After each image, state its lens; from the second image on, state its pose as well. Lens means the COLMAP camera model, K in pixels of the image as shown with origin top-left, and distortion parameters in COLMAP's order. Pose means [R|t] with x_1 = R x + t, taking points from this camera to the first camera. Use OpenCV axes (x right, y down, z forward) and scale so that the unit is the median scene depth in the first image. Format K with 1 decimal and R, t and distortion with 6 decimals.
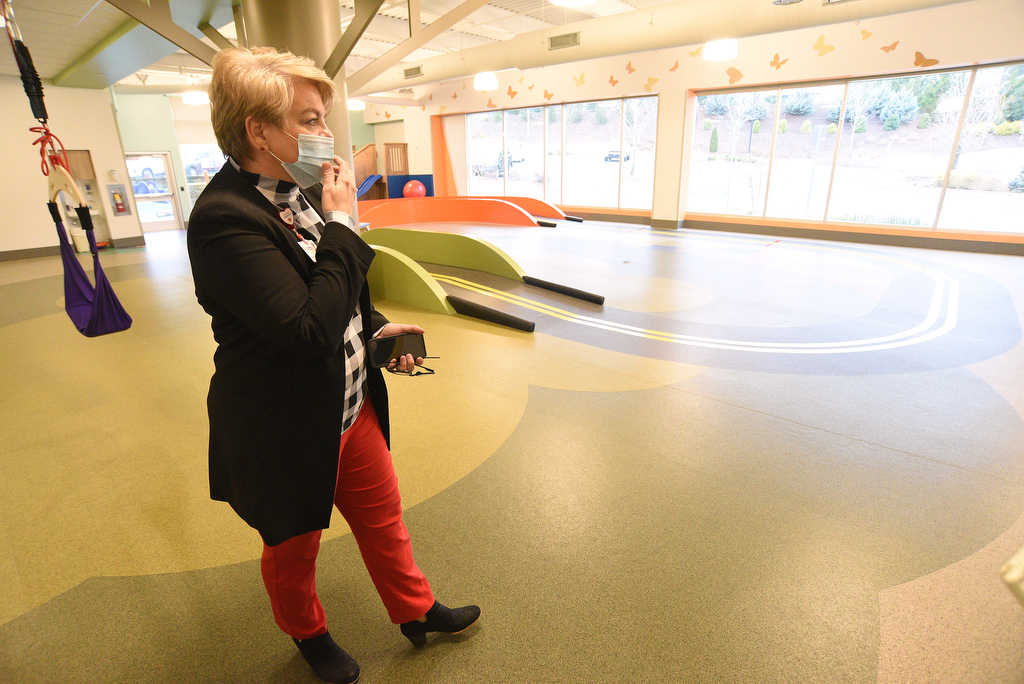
lens RADIAL K [[527.1, 0, 507.1], [0, 527.1, 345.9], [0, 0, 1]] dist [-0.092323, 0.047215]
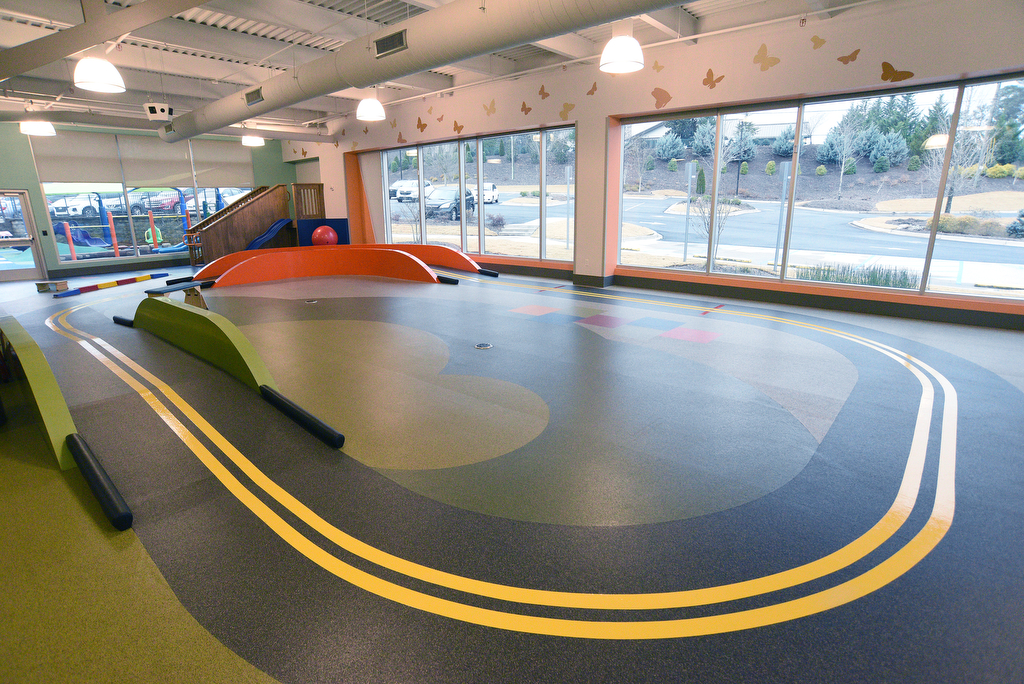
lens RADIAL K [[527.1, 0, 507.1], [0, 527.1, 345.9], [0, 0, 1]] dist [-0.092323, 0.047215]
pose [[0.999974, 0.006139, -0.003710, 0.134042], [-0.006390, 0.997372, -0.072163, -0.054920], [0.003257, 0.072185, 0.997386, 0.145699]]
